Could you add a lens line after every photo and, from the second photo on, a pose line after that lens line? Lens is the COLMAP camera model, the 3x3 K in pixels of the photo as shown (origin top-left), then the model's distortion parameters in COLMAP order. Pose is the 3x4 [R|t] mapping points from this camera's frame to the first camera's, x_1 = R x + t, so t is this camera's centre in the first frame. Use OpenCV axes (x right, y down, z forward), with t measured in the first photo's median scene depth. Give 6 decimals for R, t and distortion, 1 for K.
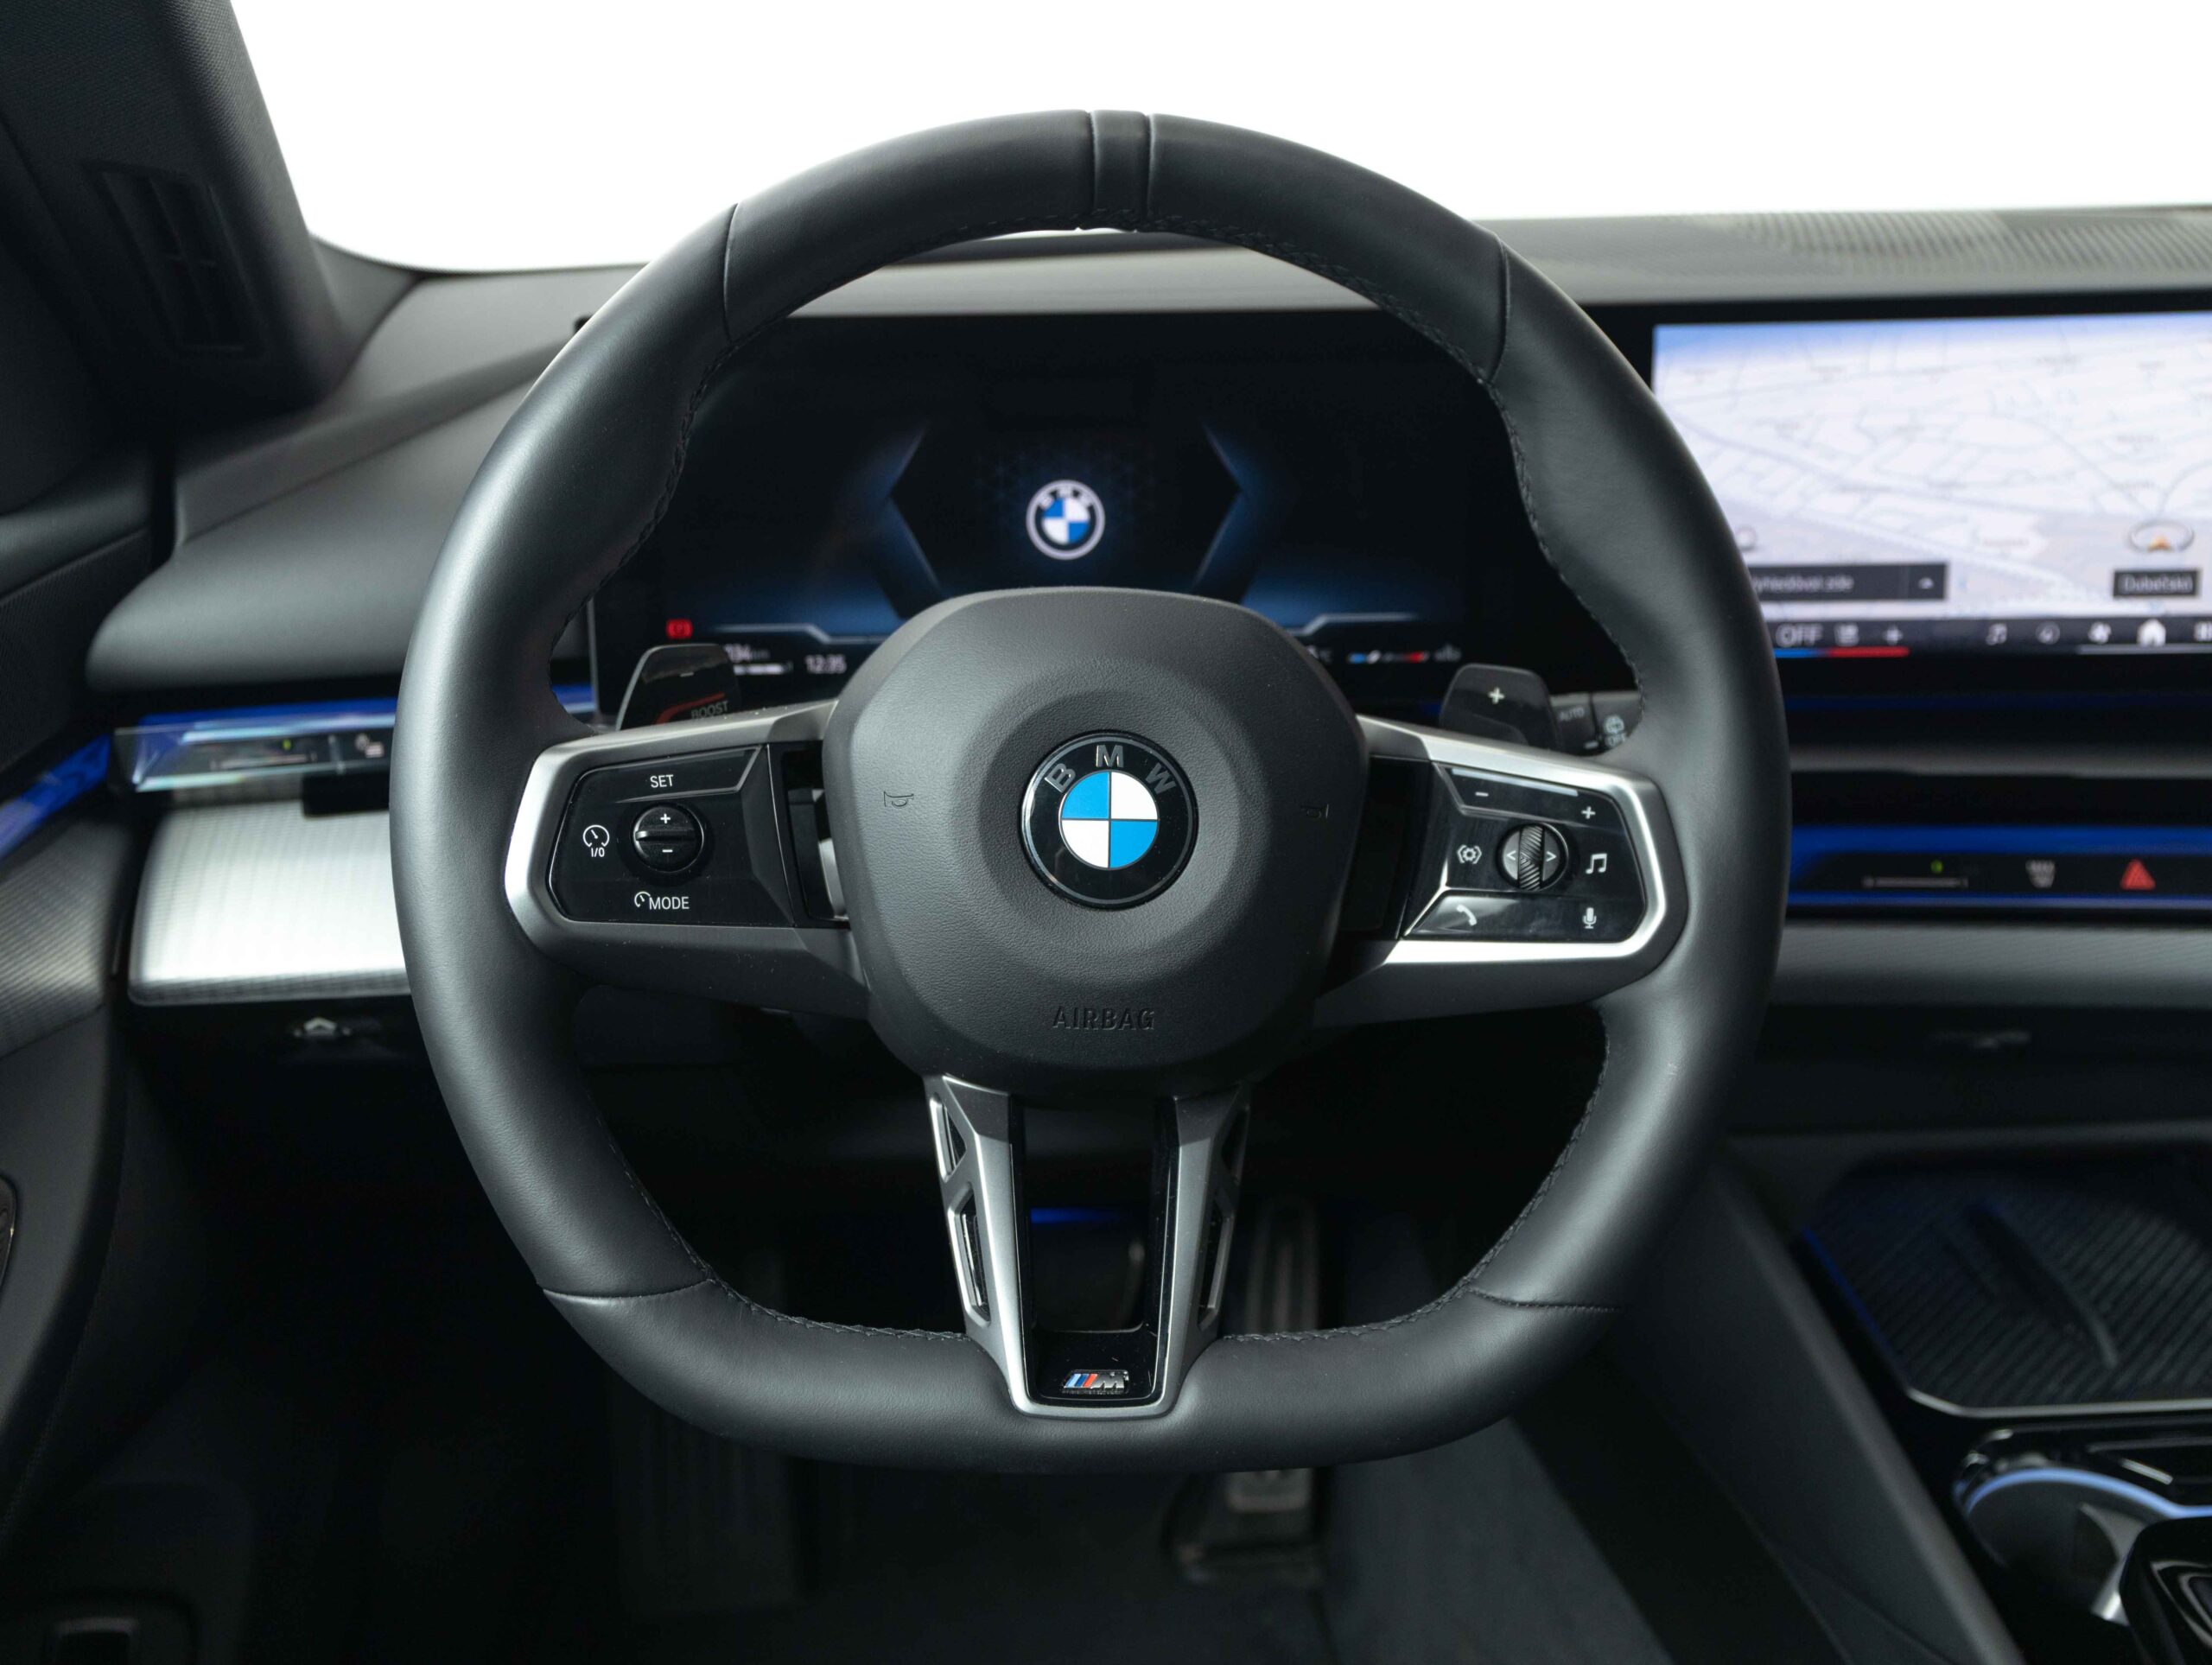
lens RADIAL K [[1845.6, 0, 1104.1], [0, 1845.6, 826.1], [0, 0, 1]] dist [-0.013379, 0.019398]
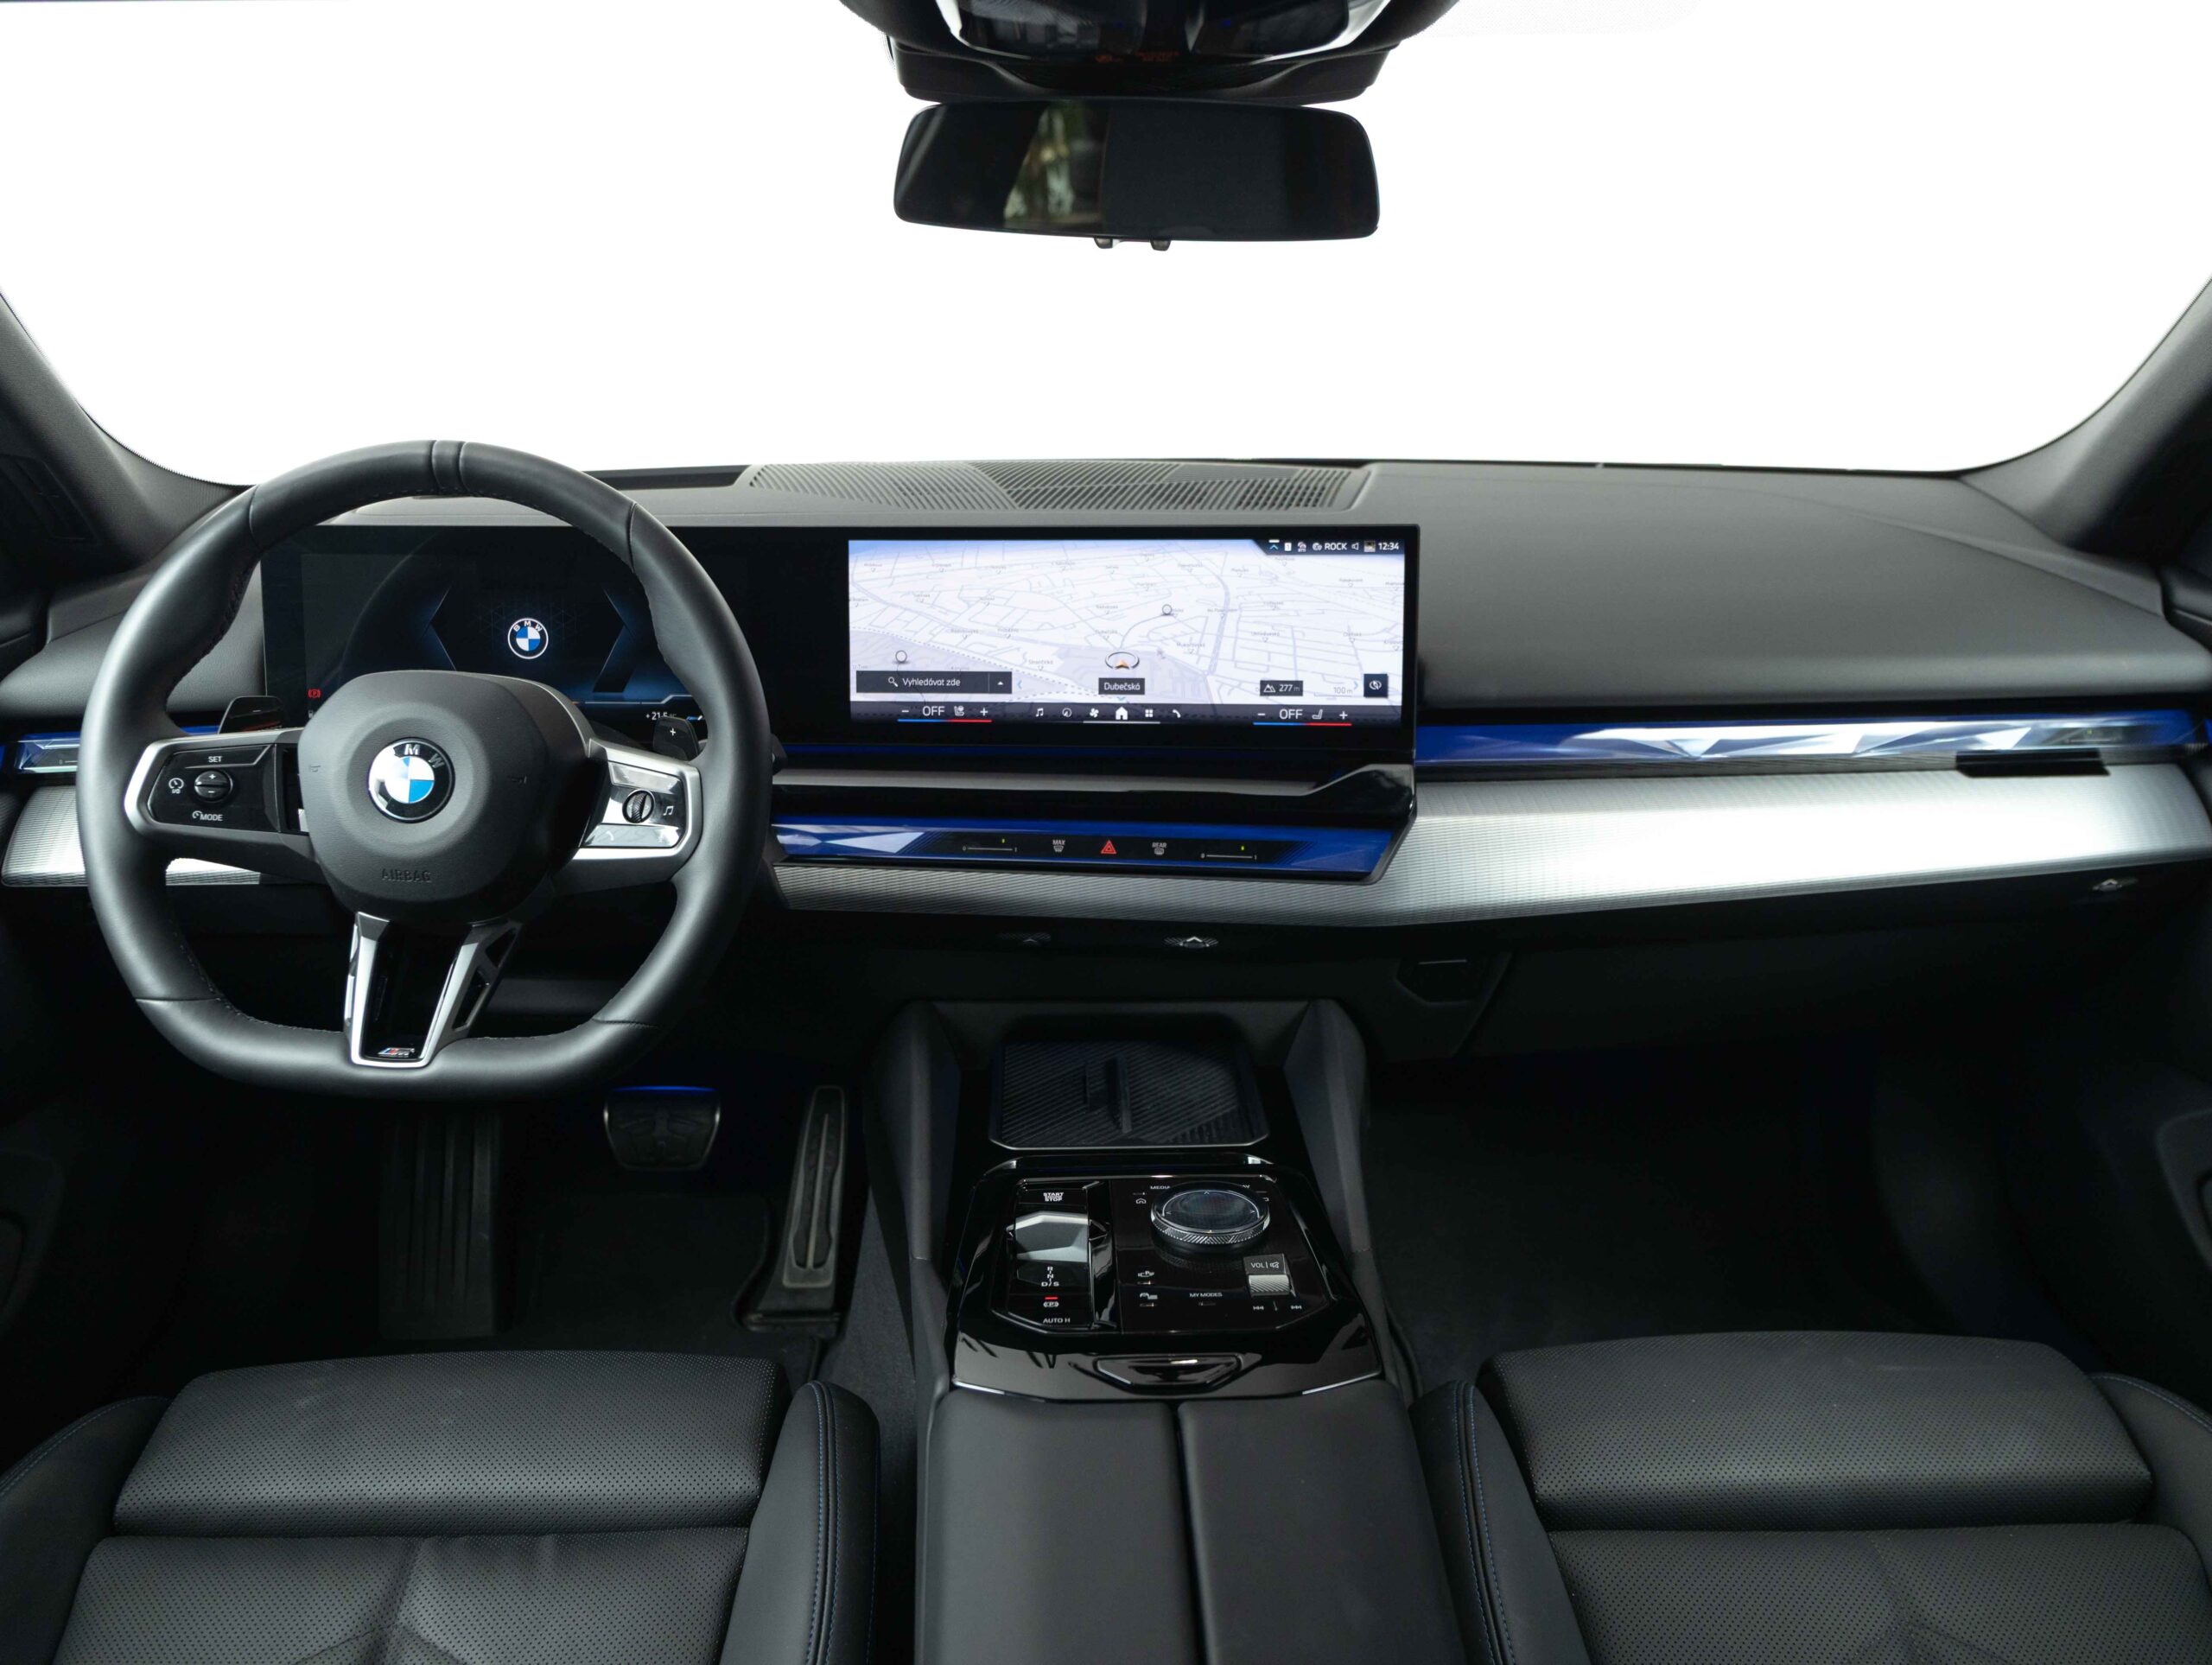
lens RADIAL K [[1600.7, 0, 1105.0], [0, 1600.7, 838.9], [0, 0, 1]] dist [-0.003779, -0.005080]
pose [[0.999369, 0.025183, -0.025044, 0.600689], [-0.026251, 0.998718, -0.043270, 0.086882], [0.023922, 0.043900, 0.998749, -0.565961]]
